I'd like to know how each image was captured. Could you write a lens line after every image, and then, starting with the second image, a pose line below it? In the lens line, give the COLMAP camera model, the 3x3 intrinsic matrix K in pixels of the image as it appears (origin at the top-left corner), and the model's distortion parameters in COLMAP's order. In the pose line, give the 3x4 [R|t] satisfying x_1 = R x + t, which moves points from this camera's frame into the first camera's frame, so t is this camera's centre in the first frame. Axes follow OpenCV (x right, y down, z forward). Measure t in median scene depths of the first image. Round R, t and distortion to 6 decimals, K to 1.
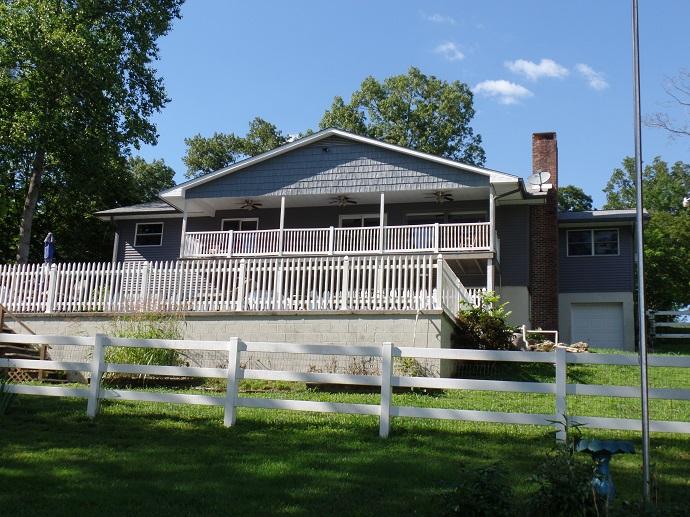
lens RADIAL K [[847.0, 0, 345.0], [0, 847.0, 258.5], [0, 0, 1]] dist [0.000079, -0.014927]
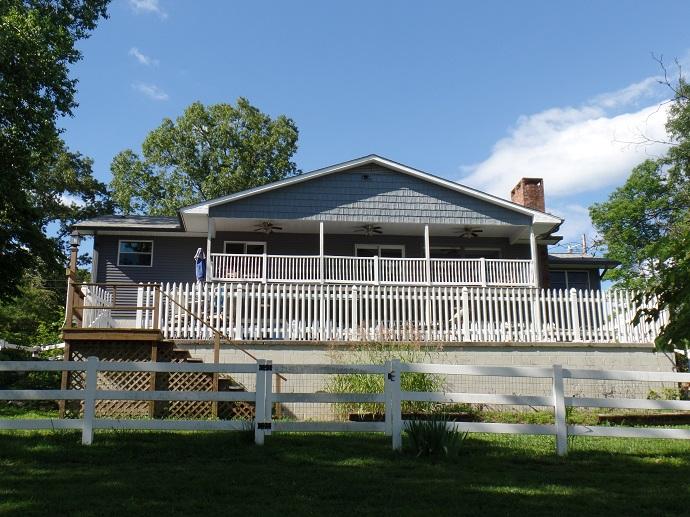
lens RADIAL K [[835.9, 0, 345.0], [0, 835.9, 258.5], [0, 0, 1]] dist [0.011313, 0.010220]
pose [[0.934787, 0.050473, 0.351604, -0.385308], [-0.037388, 0.998336, -0.043910, 0.009561], [-0.353235, 0.027901, 0.935118, 0.101561]]
